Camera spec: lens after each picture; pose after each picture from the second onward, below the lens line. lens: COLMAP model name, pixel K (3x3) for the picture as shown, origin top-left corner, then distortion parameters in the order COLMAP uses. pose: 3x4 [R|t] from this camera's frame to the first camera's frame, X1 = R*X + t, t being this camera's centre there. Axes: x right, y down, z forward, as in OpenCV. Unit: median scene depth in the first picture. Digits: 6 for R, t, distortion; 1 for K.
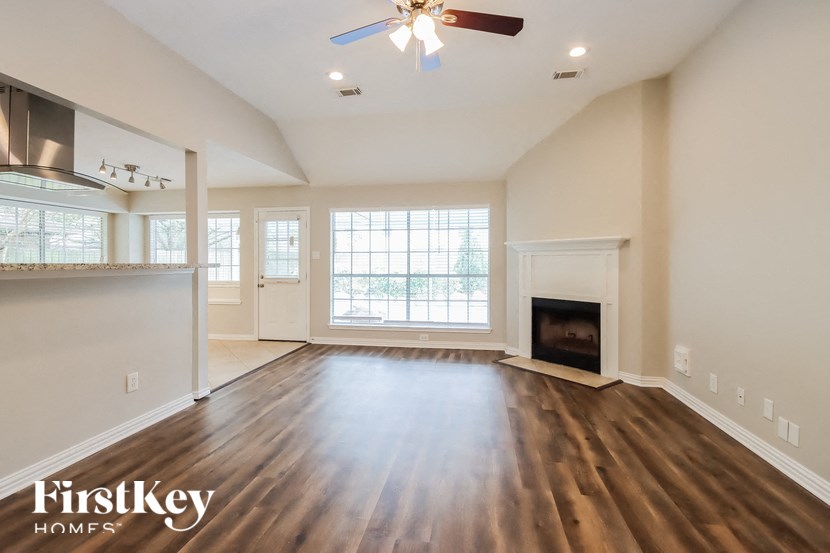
lens RADIAL K [[409.9, 0, 412.5], [0, 409.9, 268.7], [0, 0, 1]] dist [-0.000378, -0.000169]
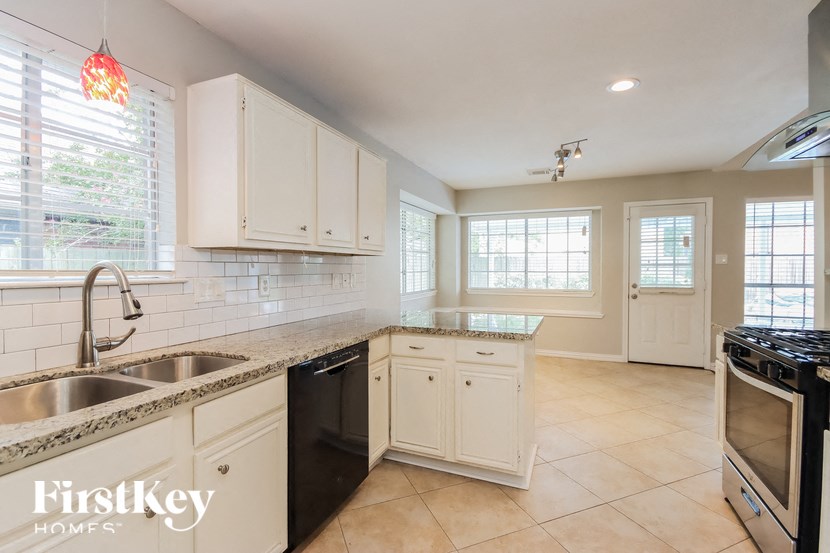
lens RADIAL K [[409.9, 0, 410.3], [0, 409.9, 275.5], [0, 0, 1]] dist [-0.000378, -0.000169]
pose [[0.969736, 0.006693, -0.244063, -0.621344], [-0.006052, 0.999976, 0.003379, -0.000791], [0.244080, -0.001800, 0.969753, 0.092774]]
